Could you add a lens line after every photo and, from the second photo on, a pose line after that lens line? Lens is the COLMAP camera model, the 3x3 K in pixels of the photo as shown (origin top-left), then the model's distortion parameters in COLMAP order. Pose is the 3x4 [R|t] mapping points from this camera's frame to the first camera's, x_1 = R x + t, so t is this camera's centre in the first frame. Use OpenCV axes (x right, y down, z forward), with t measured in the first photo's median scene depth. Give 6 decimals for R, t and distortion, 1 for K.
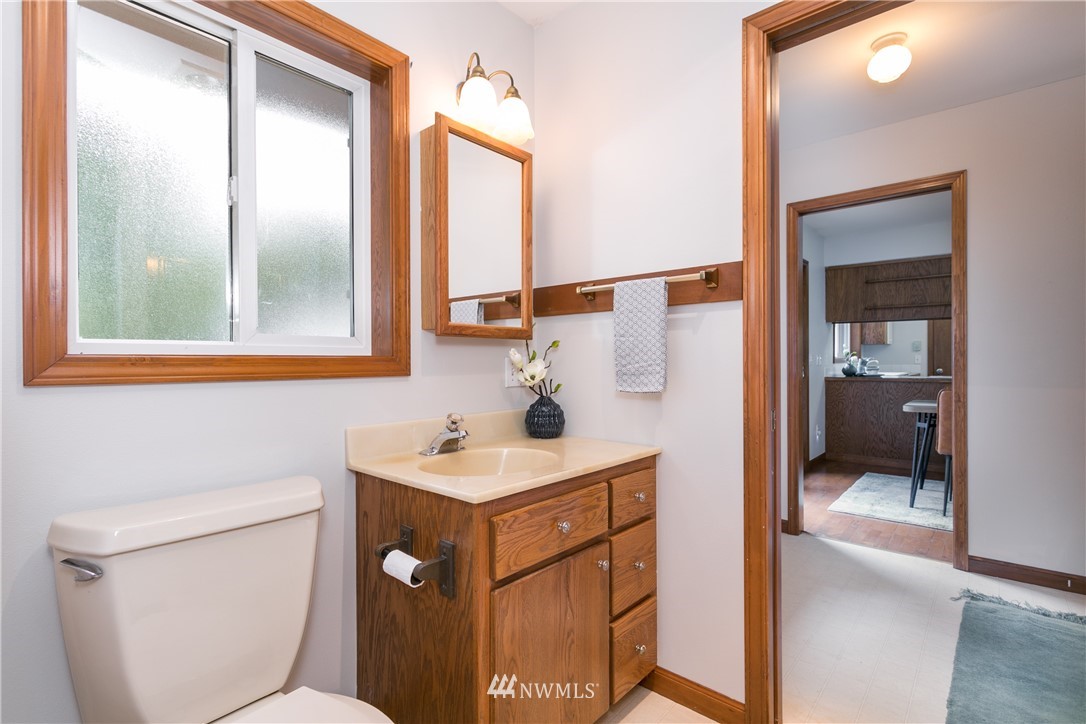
lens RADIAL K [[520.2, 0, 543.0], [0, 520.2, 362.0], [0, 0, 1]] dist [-0.000528, -0.000028]
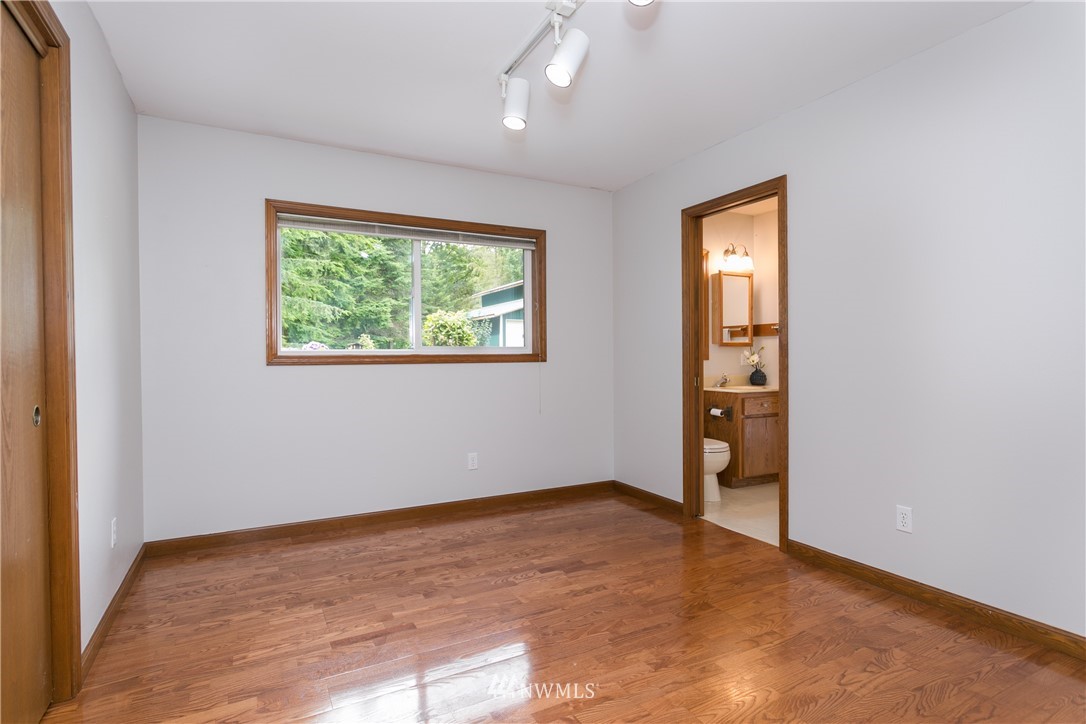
lens RADIAL K [[558.9, 0, 543.0], [0, 558.9, 362.0], [0, 0, 1]] dist [-0.001288, -0.000072]
pose [[0.938882, 0.002795, -0.344227, -0.044693], [0.000707, 0.999949, 0.010047, 0.004855], [0.344238, -0.009677, 0.938833, -1.937892]]
